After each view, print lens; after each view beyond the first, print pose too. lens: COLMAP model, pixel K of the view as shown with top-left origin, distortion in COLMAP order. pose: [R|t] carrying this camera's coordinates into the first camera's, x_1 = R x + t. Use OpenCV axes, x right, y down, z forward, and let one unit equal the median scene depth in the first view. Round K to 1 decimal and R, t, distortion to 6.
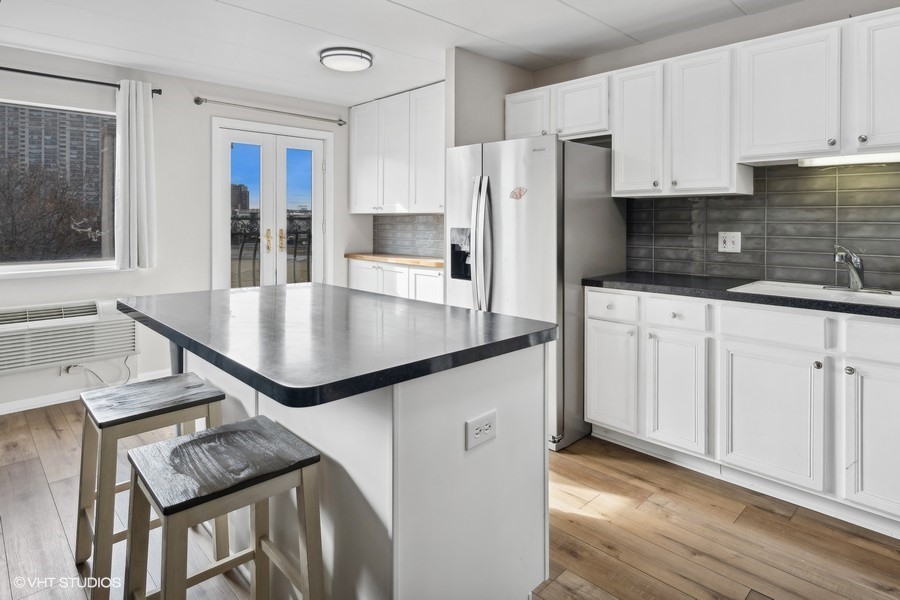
lens RADIAL K [[515.9, 0, 452.8], [0, 515.9, 224.4], [0, 0, 1]] dist [-0.004940, 0.002968]
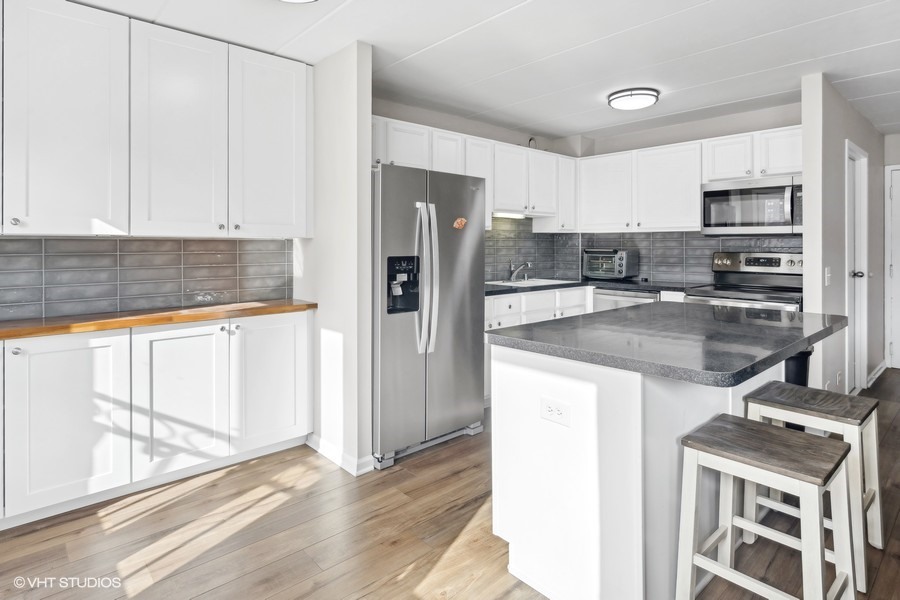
lens RADIAL K [[493.2, 0, 462.3], [0, 493.2, 245.0], [0, 0, 1]] dist [-0.001660, -0.006302]
pose [[0.017704, -0.003395, 0.999838, -0.899861], [0.006966, 0.999970, 0.003272, -0.016448], [-0.999819, 0.006907, 0.017727, 0.925724]]
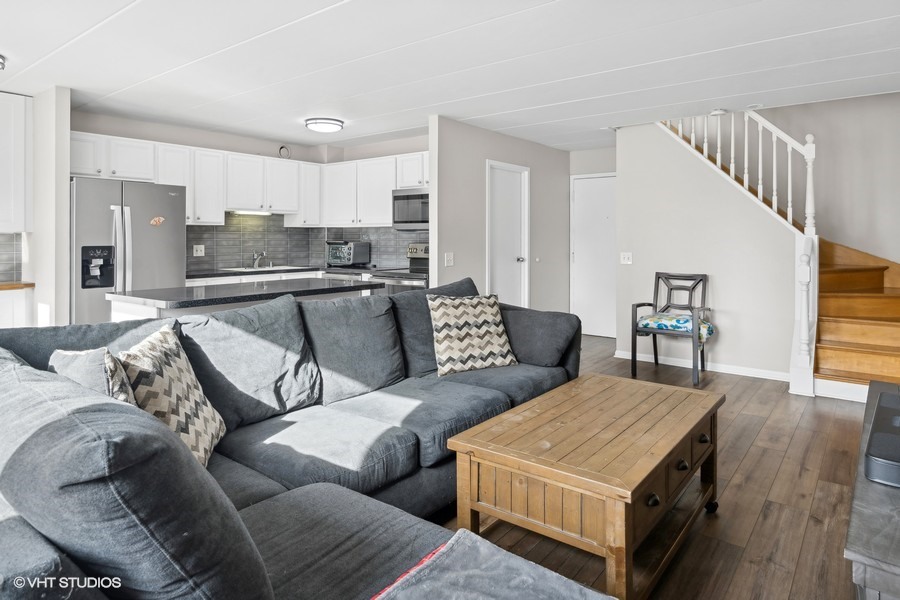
lens RADIAL K [[550.1, 0, 461.7], [0, 550.1, 233.3], [0, 0, 1]] dist [0.002482, -0.002015]
pose [[-0.147986, 0.004666, 0.988978, -1.489185], [0.007311, 0.999967, -0.003624, -0.013096], [-0.988962, 0.006694, -0.148015, 0.346475]]
